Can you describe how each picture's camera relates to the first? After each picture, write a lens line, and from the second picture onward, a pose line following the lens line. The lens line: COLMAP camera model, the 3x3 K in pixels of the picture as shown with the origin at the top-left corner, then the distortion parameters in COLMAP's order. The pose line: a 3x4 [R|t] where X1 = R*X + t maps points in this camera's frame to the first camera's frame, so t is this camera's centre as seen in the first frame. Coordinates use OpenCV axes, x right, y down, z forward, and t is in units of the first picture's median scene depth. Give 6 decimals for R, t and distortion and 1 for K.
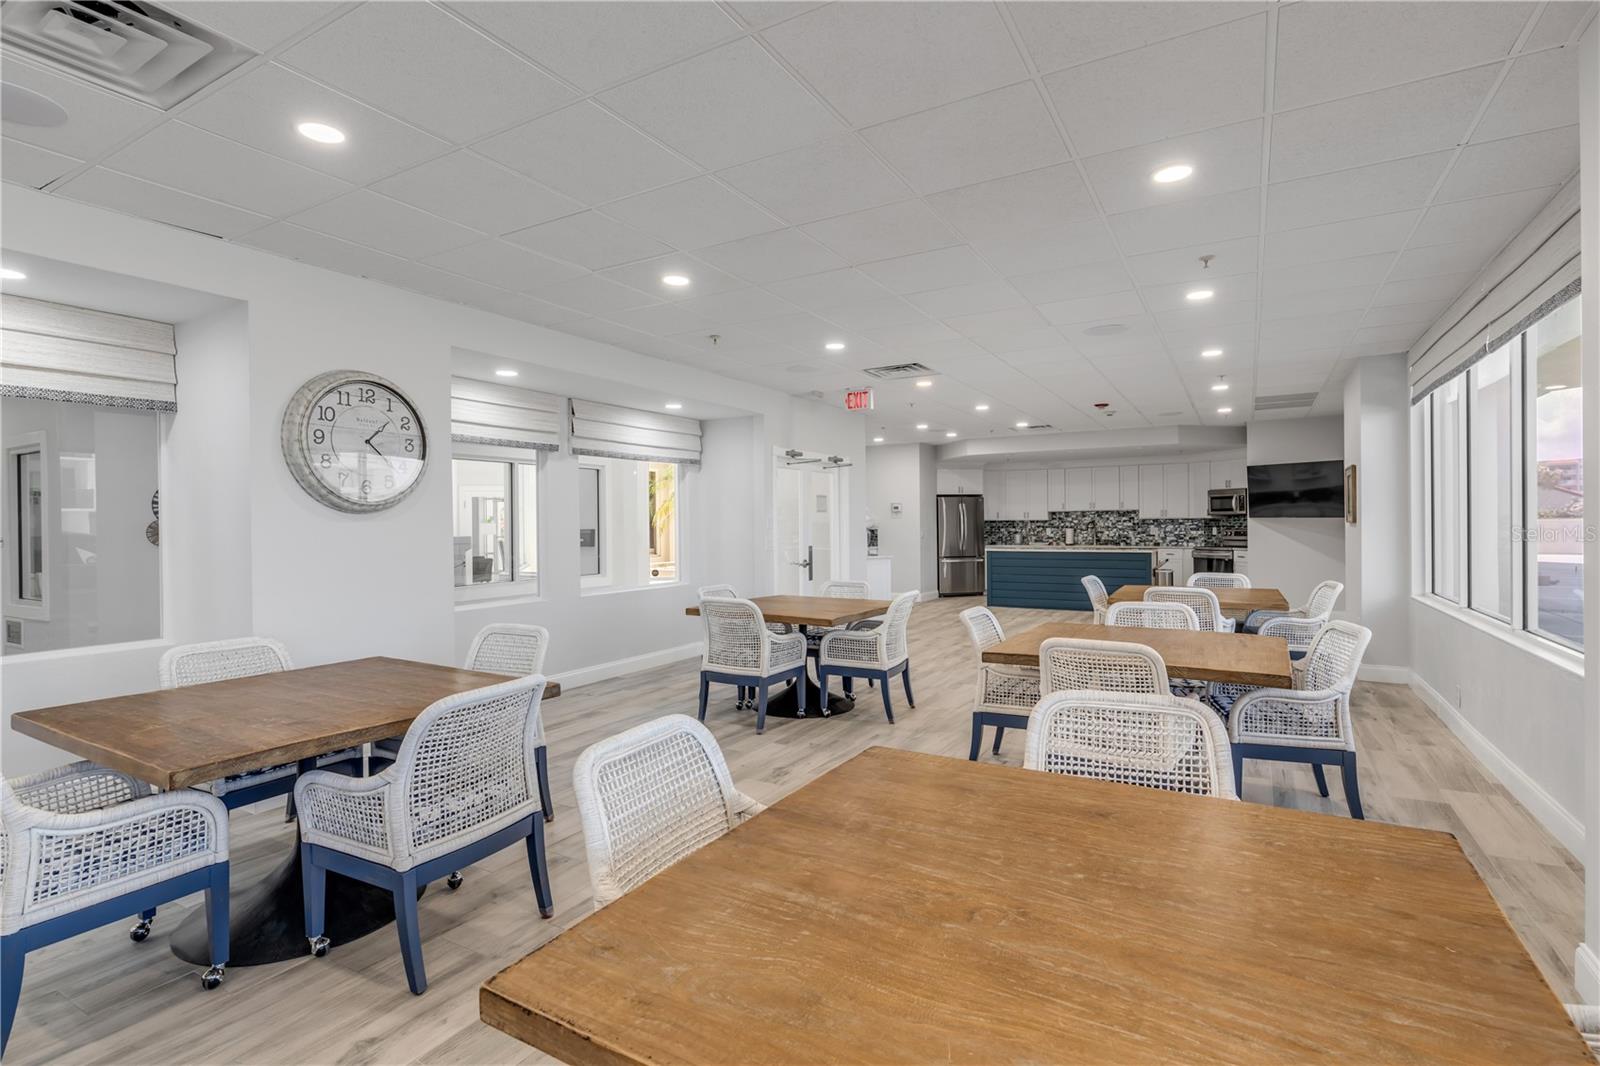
lens RADIAL K [[764.5, 0, 801.9], [0, 764.5, 529.6], [0, 0, 1]] dist [-0.000684, 0.000043]
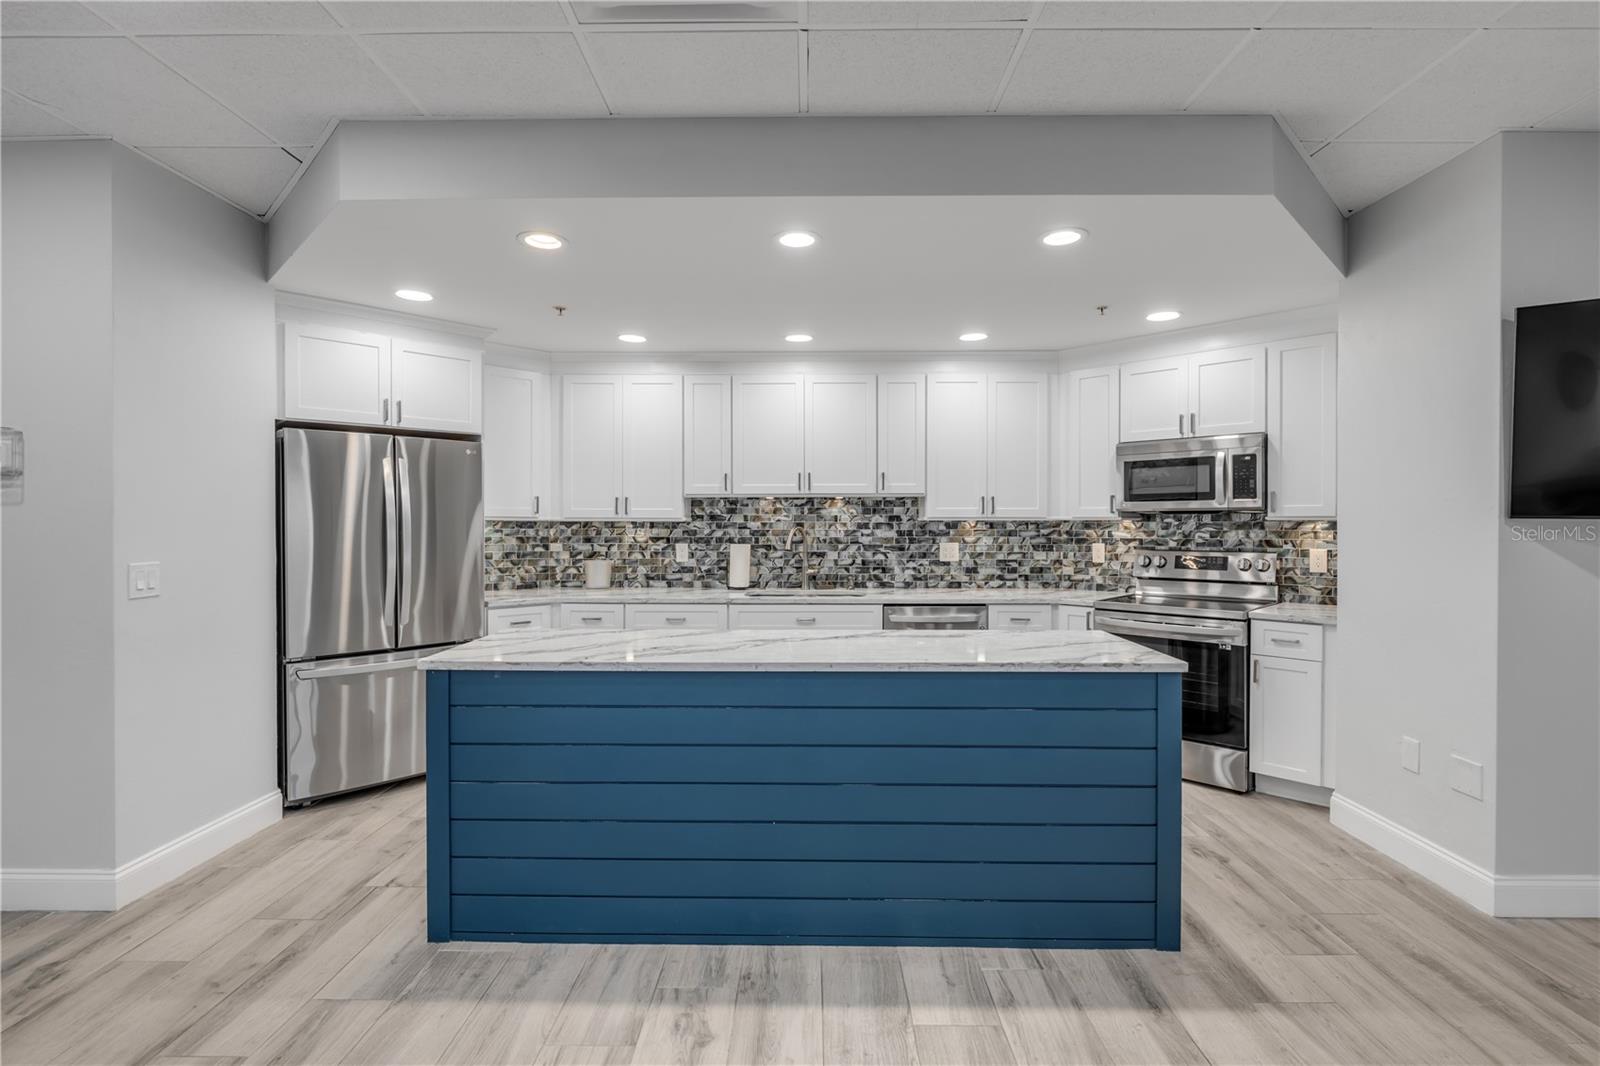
lens RADIAL K [[764.5, 0, 801.5], [0, 764.5, 530.5], [0, 0, 1]] dist [-0.000684, 0.000043]
pose [[0.870611, 0.006491, 0.491928, 0.203956], [-0.004456, 0.999976, -0.005310, -0.006531], [-0.491951, 0.002431, 0.870619, 0.694649]]
